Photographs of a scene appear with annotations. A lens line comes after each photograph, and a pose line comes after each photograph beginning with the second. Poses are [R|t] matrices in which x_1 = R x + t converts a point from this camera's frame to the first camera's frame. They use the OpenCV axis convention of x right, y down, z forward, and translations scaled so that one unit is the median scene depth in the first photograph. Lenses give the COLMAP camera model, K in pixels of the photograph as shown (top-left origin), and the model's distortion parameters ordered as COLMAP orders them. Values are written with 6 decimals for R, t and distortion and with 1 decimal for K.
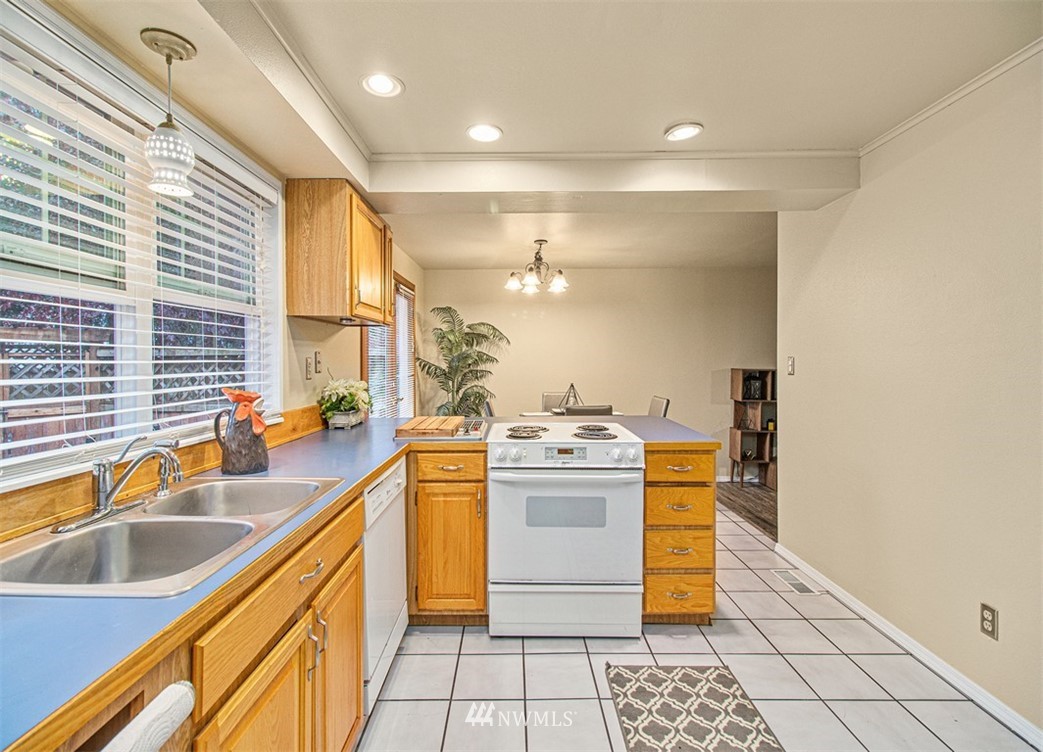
lens RADIAL K [[484.8, 0, 511.6], [0, 484.8, 354.9], [0, 0, 1]] dist [-0.001088, 0.000338]
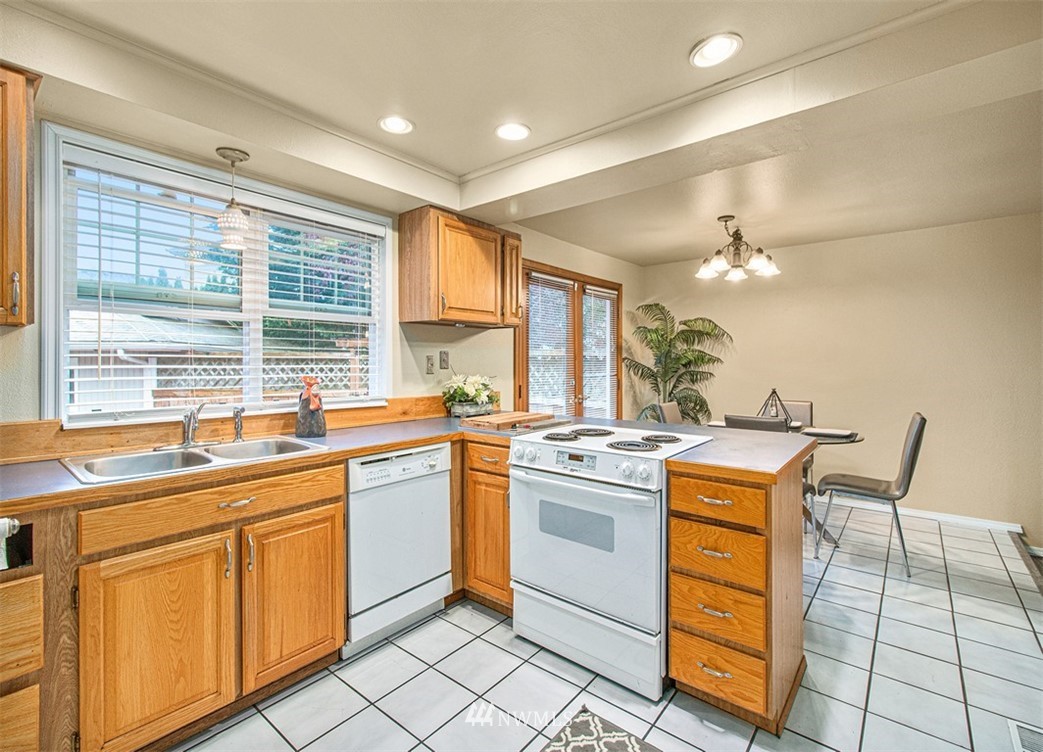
lens RADIAL K [[484.8, 0, 511.6], [0, 484.8, 354.9], [0, 0, 1]] dist [-0.001088, 0.000338]
pose [[0.766712, -0.005476, -0.641968, 0.588125], [0.002409, 0.999981, -0.005653, 0.011877], [0.641987, 0.002787, 0.766710, 0.225072]]
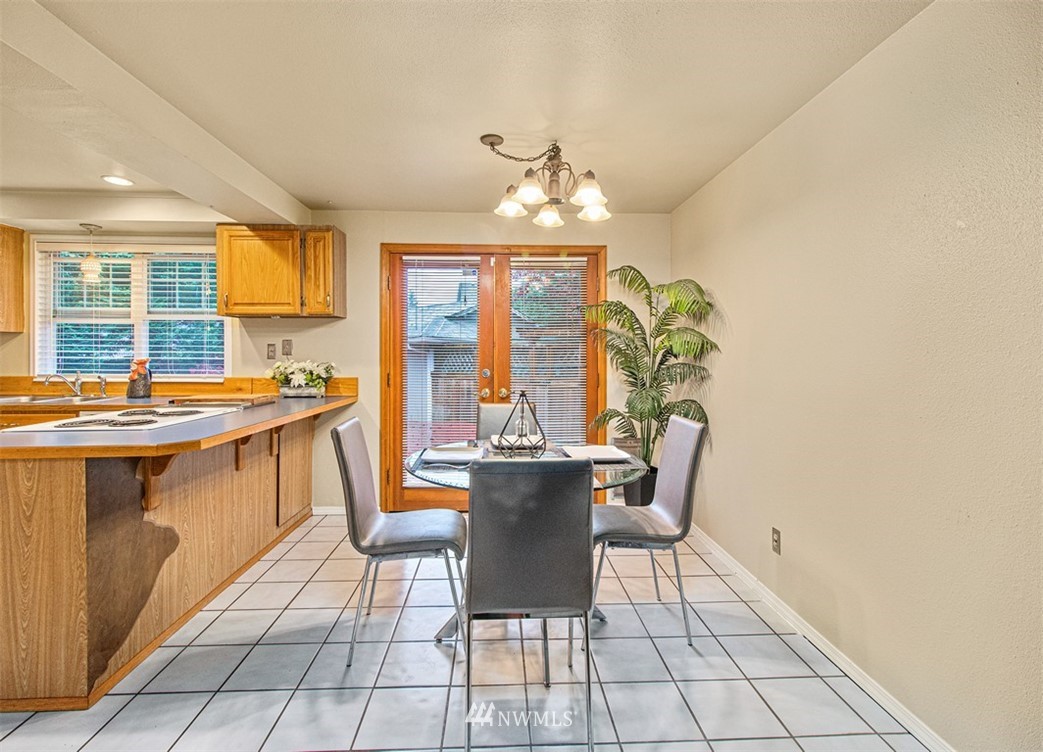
lens RADIAL K [[475.4, 0, 513.9], [0, 475.4, 350.9], [0, 0, 1]] dist [0.001419, 0.000406]
pose [[0.036423, -0.003619, -0.999330, 1.173032], [0.007374, 0.999967, -0.003353, 0.041610], [0.999309, -0.007247, 0.036449, 1.873381]]
